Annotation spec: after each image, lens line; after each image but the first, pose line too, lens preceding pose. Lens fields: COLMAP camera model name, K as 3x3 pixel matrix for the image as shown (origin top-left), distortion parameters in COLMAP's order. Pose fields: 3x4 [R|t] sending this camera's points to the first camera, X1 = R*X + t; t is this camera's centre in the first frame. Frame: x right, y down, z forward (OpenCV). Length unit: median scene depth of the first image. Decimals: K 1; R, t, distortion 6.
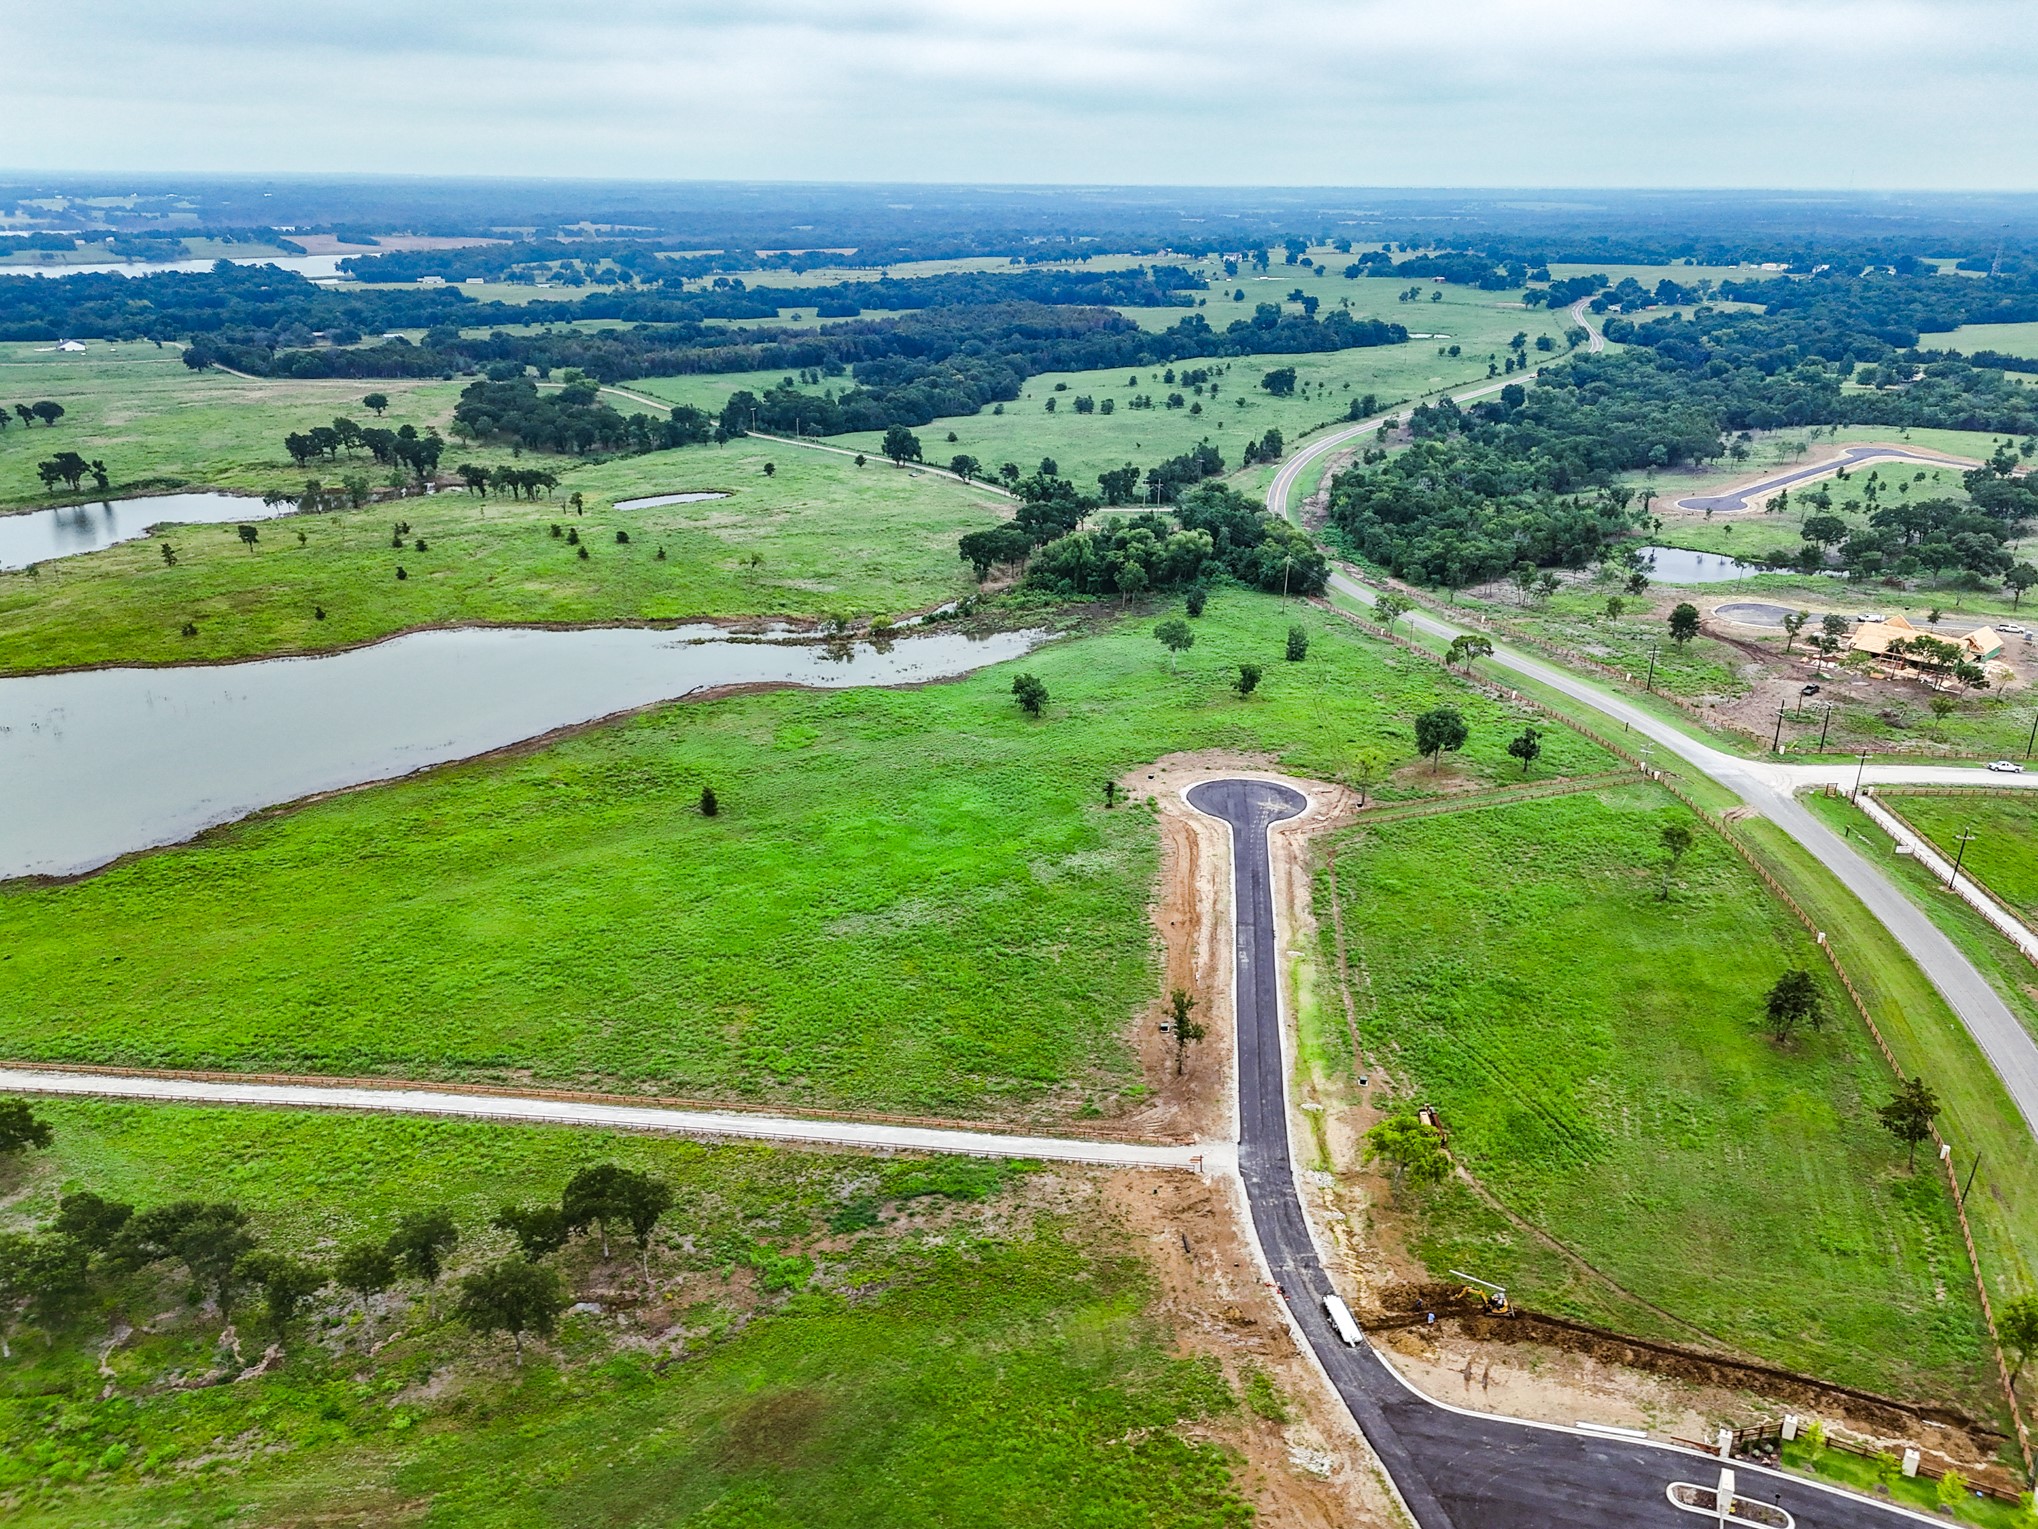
lens RADIAL K [[1495.6, 0, 1023.7], [0, 1495.6, 771.5], [0, 0, 1]] dist [0.058594, -0.054797]
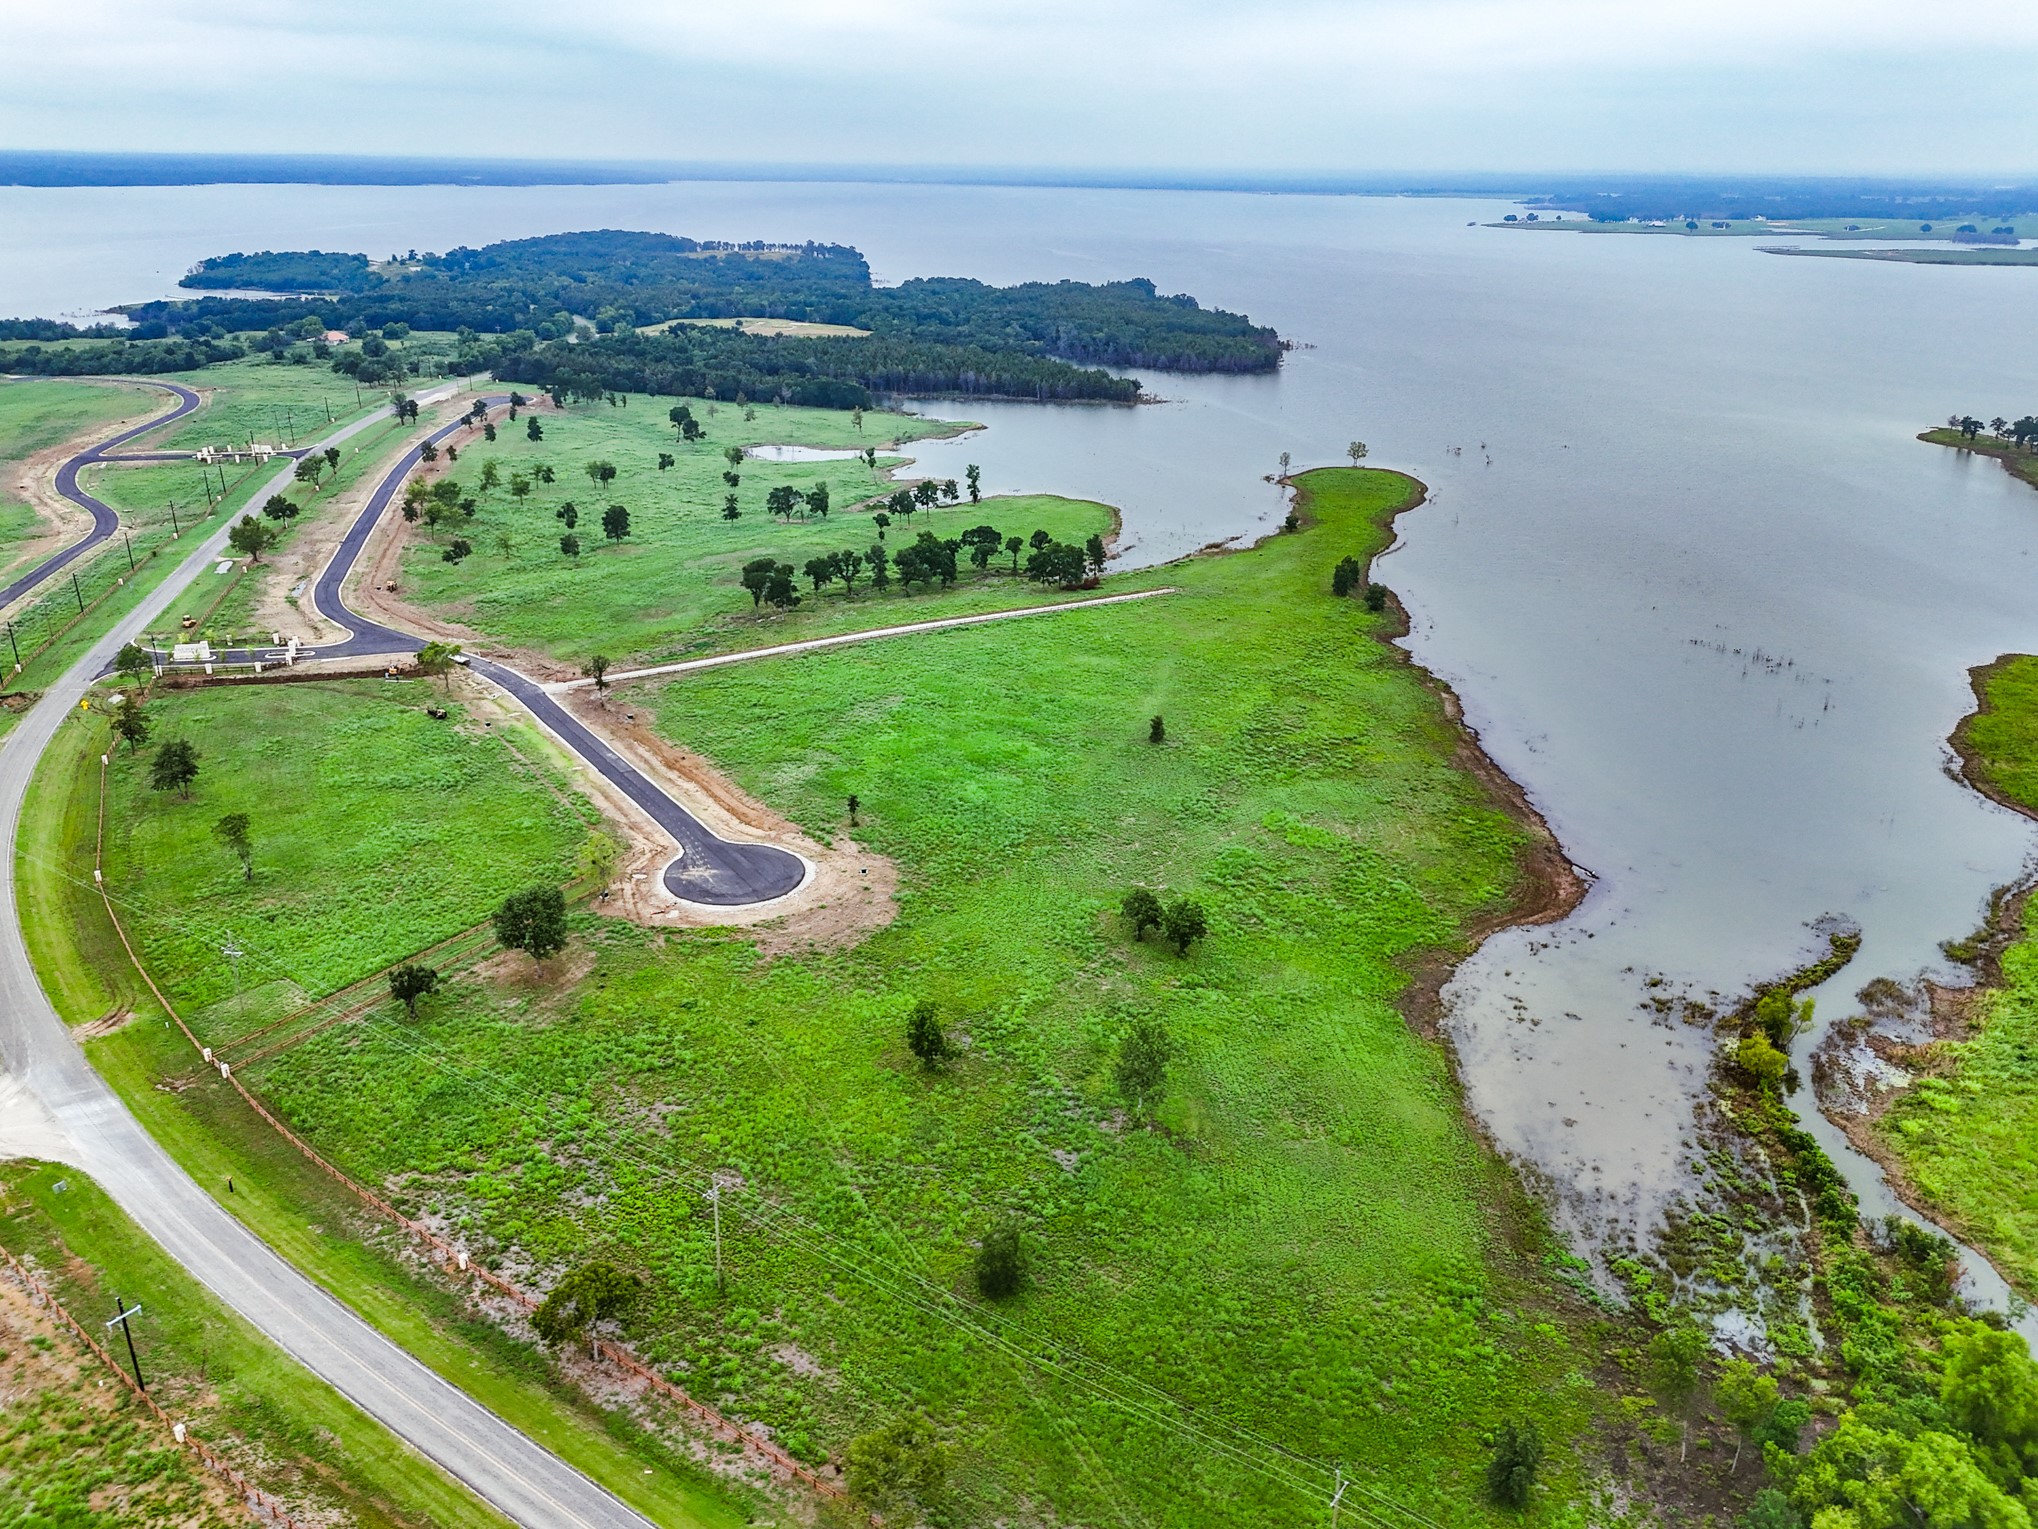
lens RADIAL K [[1495.6, 0, 1019.5], [0, 1495.6, 777.9], [0, 0, 1]] dist [0.058594, -0.054797]
pose [[-0.759418, 0.234144, -0.607010, 0.508454], [-0.254244, 0.752004, 0.608153, -0.559075], [0.598869, 0.616171, -0.511556, 1.432078]]
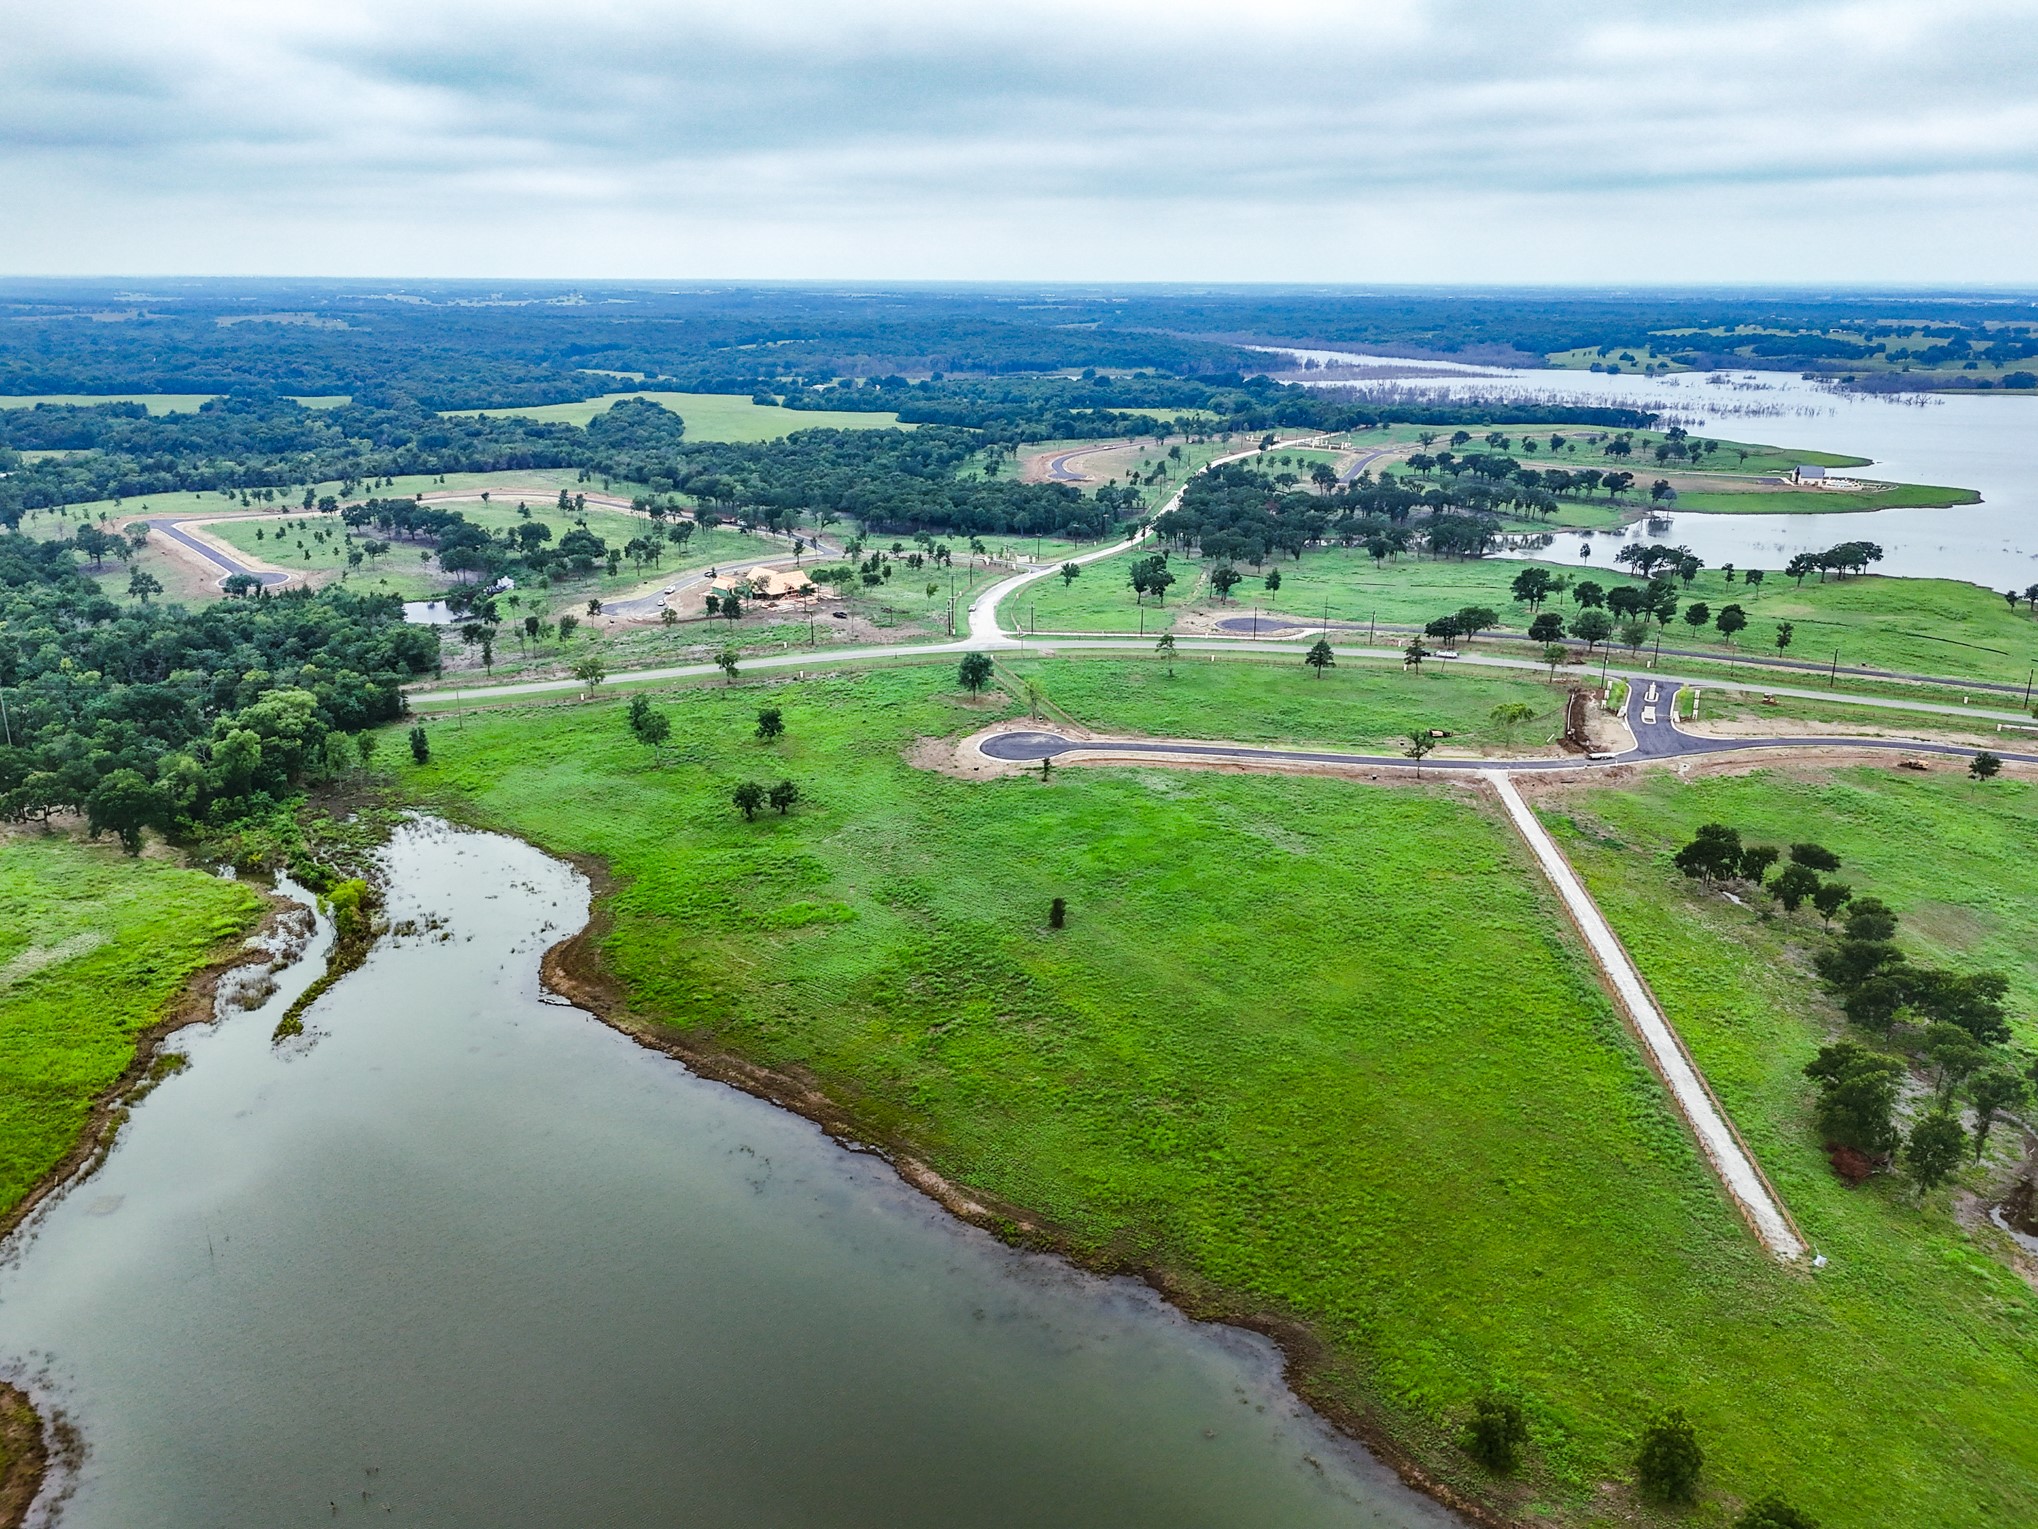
lens RADIAL K [[1495.6, 0, 1027.5], [0, 1495.6, 778.9], [0, 0, 1]] dist [0.058594, -0.054797]
pose [[-0.026508, -0.326772, 0.944731, -1.024548], [0.363704, 0.877140, 0.313598, -0.343016], [-0.931137, 0.351916, 0.095597, 0.843684]]
